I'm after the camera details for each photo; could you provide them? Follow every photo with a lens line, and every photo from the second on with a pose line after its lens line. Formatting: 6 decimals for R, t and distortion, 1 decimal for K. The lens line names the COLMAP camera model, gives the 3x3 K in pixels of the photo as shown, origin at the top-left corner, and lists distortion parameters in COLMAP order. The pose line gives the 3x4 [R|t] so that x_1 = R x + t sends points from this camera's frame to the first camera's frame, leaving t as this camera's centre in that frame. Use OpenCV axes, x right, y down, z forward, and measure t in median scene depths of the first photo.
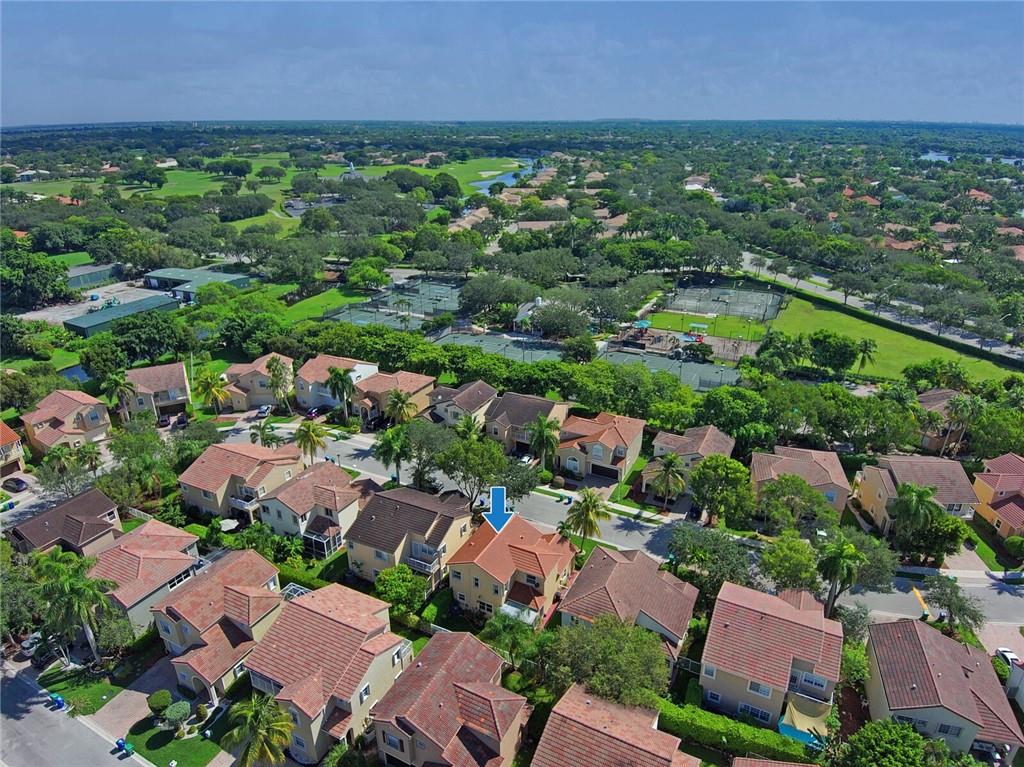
lens RADIAL K [[628.1, 0, 521.9], [0, 628.1, 397.2], [0, 0, 1]] dist [0.102170, -0.132771]
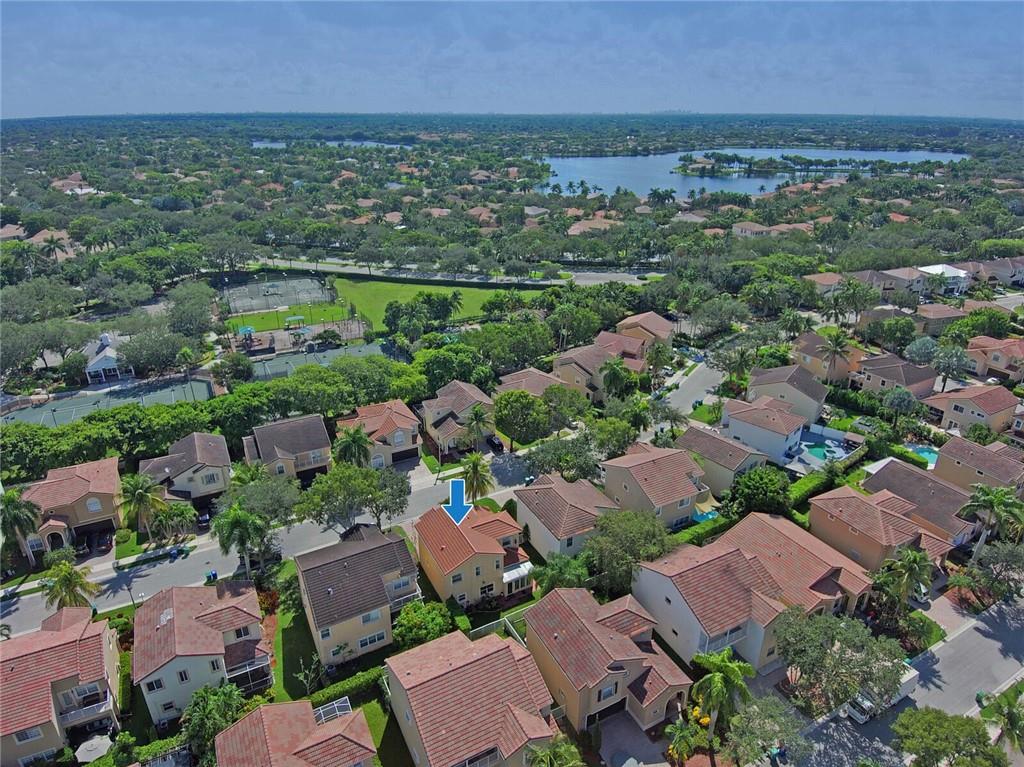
lens RADIAL K [[627.4, 0, 512.0], [0, 627.4, 383.5], [0, 0, 1]] dist [0.111102, -0.152306]
pose [[0.570281, -0.322975, 0.755293, -0.404547], [0.329508, 0.932189, 0.149825, -0.069182], [-0.752465, 0.163433, 0.638033, 0.150959]]
